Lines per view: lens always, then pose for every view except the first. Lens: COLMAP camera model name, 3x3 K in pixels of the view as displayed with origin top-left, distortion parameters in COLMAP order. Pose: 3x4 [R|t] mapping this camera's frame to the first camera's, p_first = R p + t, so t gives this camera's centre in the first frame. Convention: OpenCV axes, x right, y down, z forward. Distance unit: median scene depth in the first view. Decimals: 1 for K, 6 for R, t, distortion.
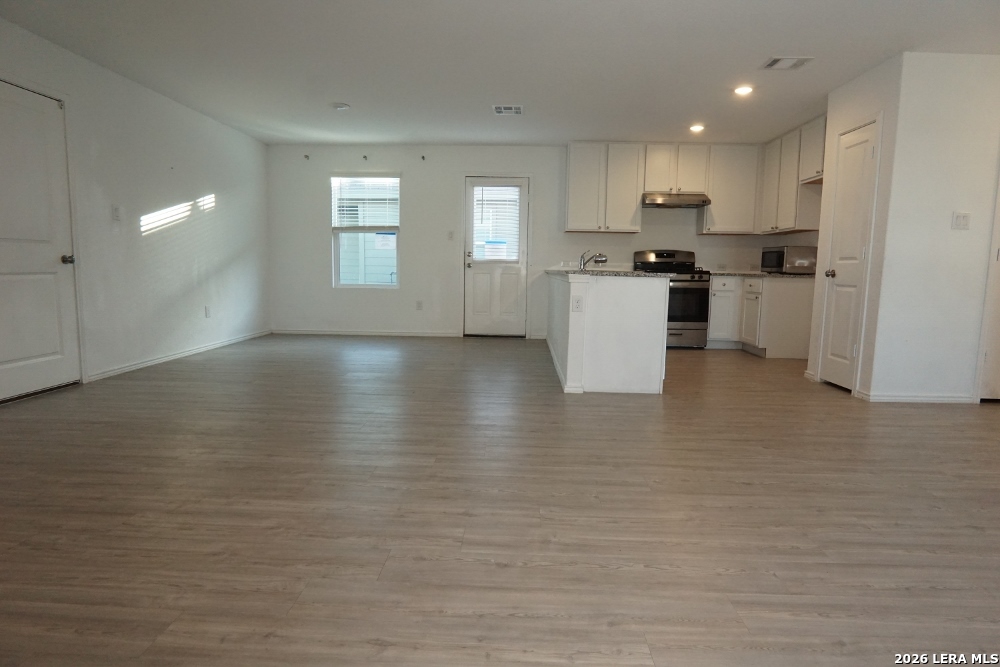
lens RADIAL K [[531.1, 0, 501.6], [0, 531.1, 329.0], [0, 0, 1]] dist [-0.035578, 0.009032]
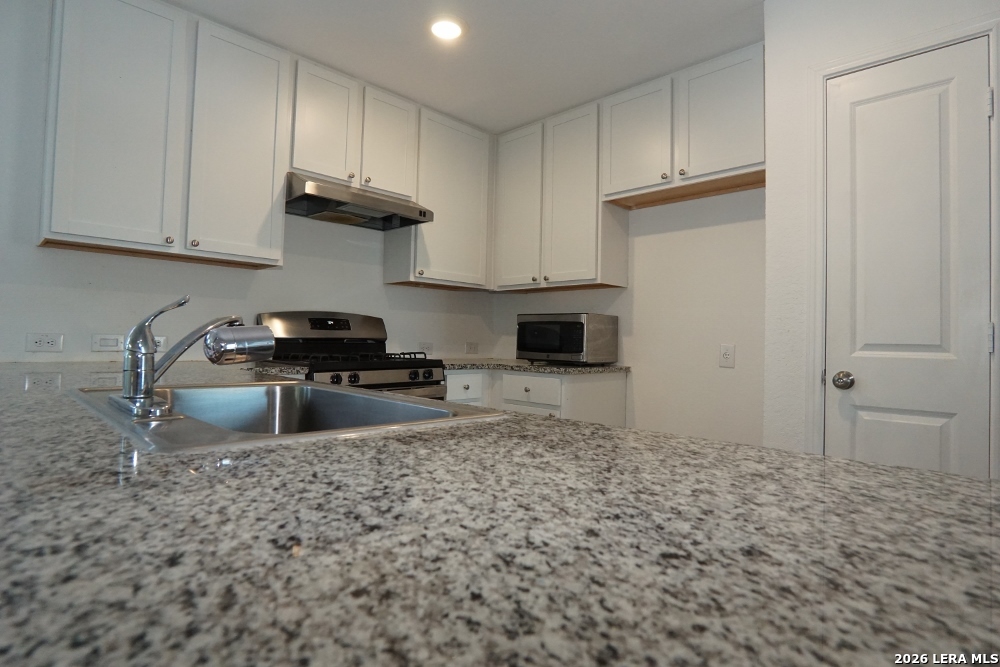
lens RADIAL K [[531.1, 0, 501.6], [0, 531.1, 329.0], [0, 0, 1]] dist [-0.035578, 0.009032]
pose [[0.678225, 0.016697, 0.734665, 0.085882], [0.071369, 0.993519, -0.088466, -0.092218], [-0.731380, 0.112432, 0.672638, 0.645767]]
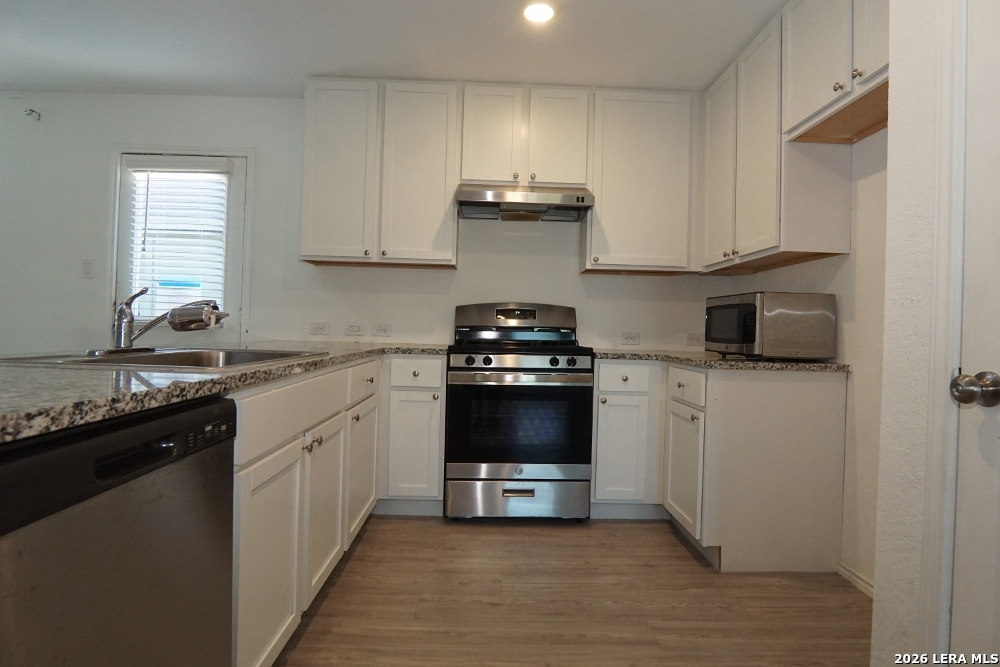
lens RADIAL K [[531.1, 0, 501.6], [0, 531.1, 329.0], [0, 0, 1]] dist [-0.035578, 0.009032]
pose [[0.998094, 0.012138, 0.060499, 0.290805], [-0.005069, 0.993276, -0.115658, -0.073893], [-0.061496, 0.115131, 0.991445, 0.559407]]
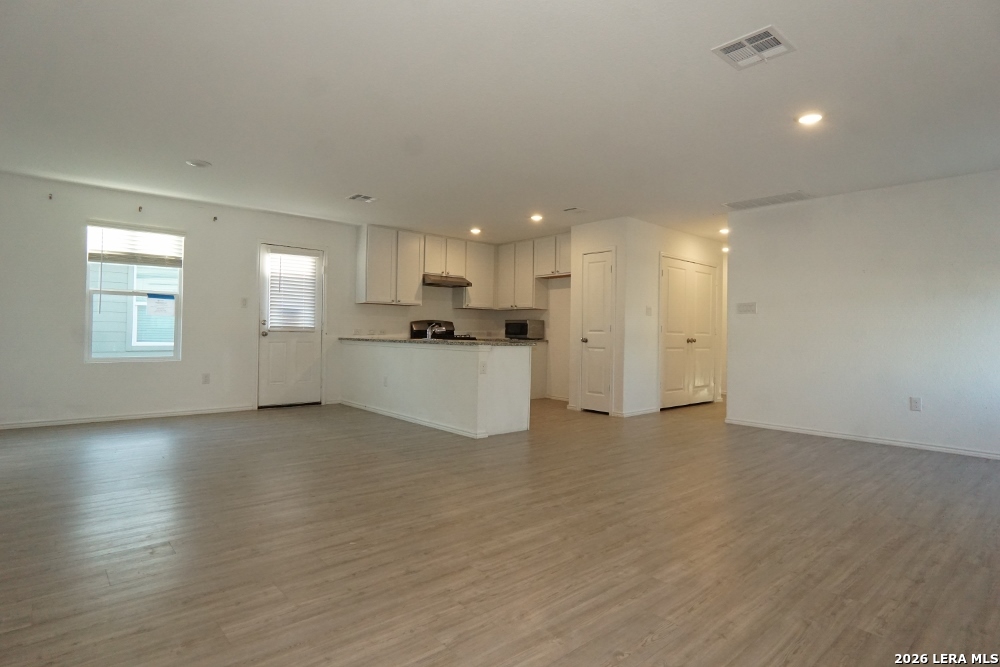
lens RADIAL K [[531.1, 0, 501.6], [0, 531.1, 329.0], [0, 0, 1]] dist [-0.035578, 0.009032]
pose [[0.726803, -0.000746, 0.686845, -0.456302], [0.075878, 0.993966, -0.079212, -0.022711], [-0.682642, 0.109688, 0.722474, 0.013145]]
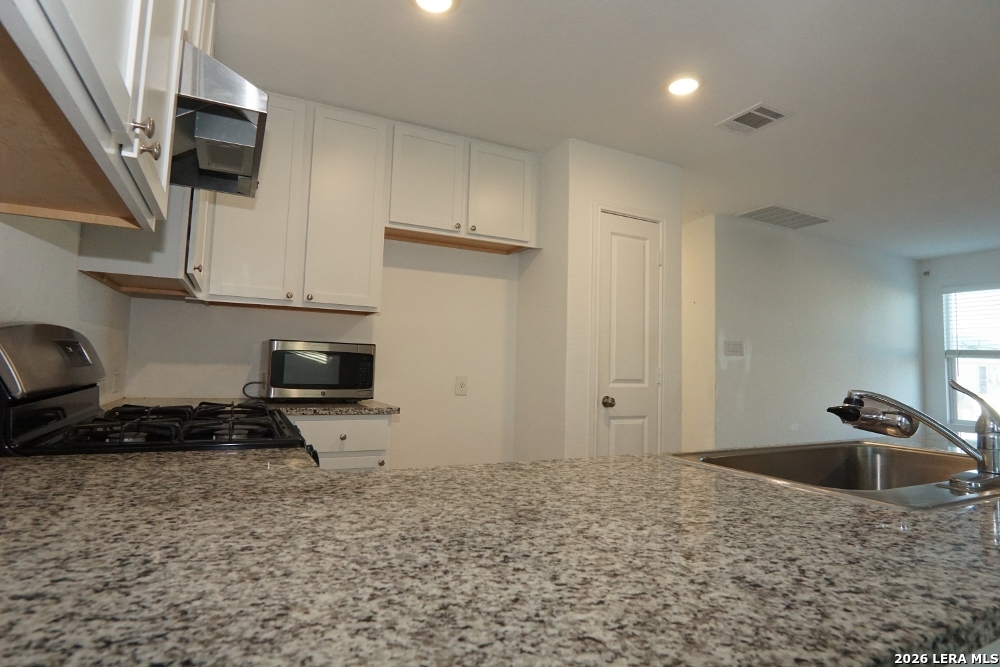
lens RADIAL K [[531.1, 0, 501.6], [0, 531.1, 329.0], [0, 0, 1]] dist [-0.035578, 0.009032]
pose [[-0.482513, 0.030447, 0.875360, 0.053444], [0.063162, 0.998003, 0.000103, -0.150369], [-0.873609, 0.055340, -0.483472, 1.034933]]
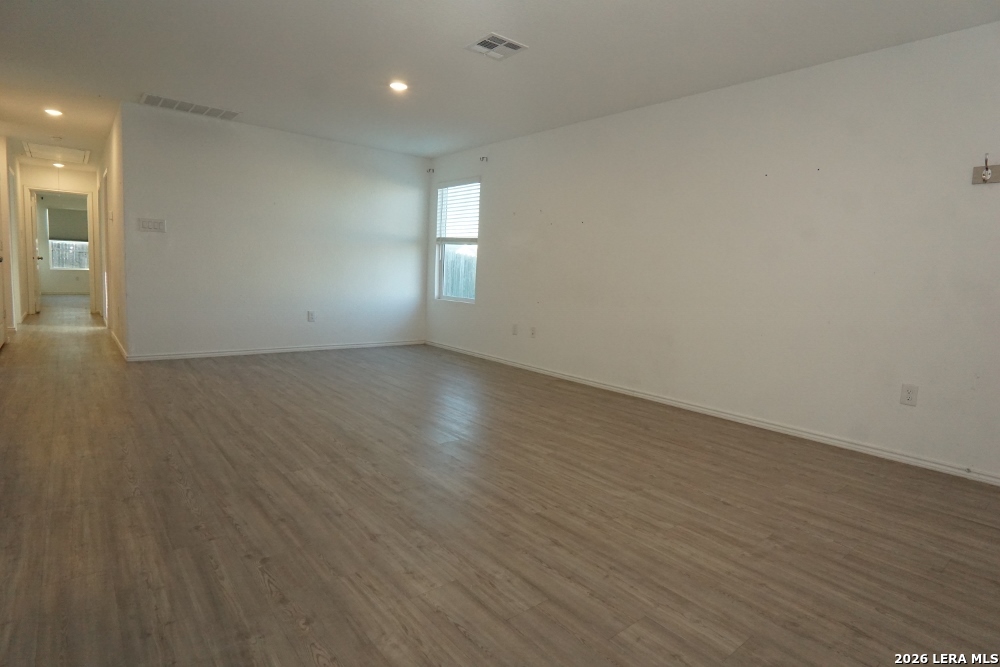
lens RADIAL K [[531.1, 0, 501.6], [0, 531.1, 329.0], [0, 0, 1]] dist [-0.035578, 0.009032]
pose [[-0.662746, -0.125135, 0.738315, -0.458306], [0.030073, 0.980697, 0.193210, -0.085760], [-0.748240, 0.150252, -0.646189, 0.547625]]
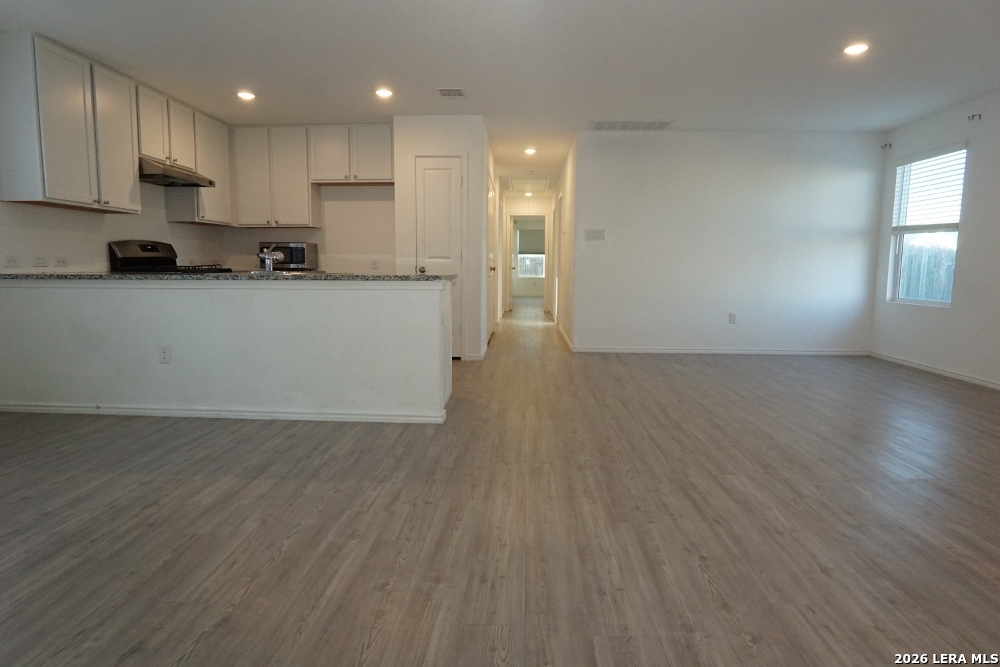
lens RADIAL K [[531.1, 0, 501.6], [0, 531.1, 329.0], [0, 0, 1]] dist [-0.035578, 0.009032]
pose [[0.009974, -0.134153, 0.990910, -0.440265], [0.107251, 0.985387, 0.132326, -0.080415], [-0.994182, 0.104956, 0.024216, 0.566476]]
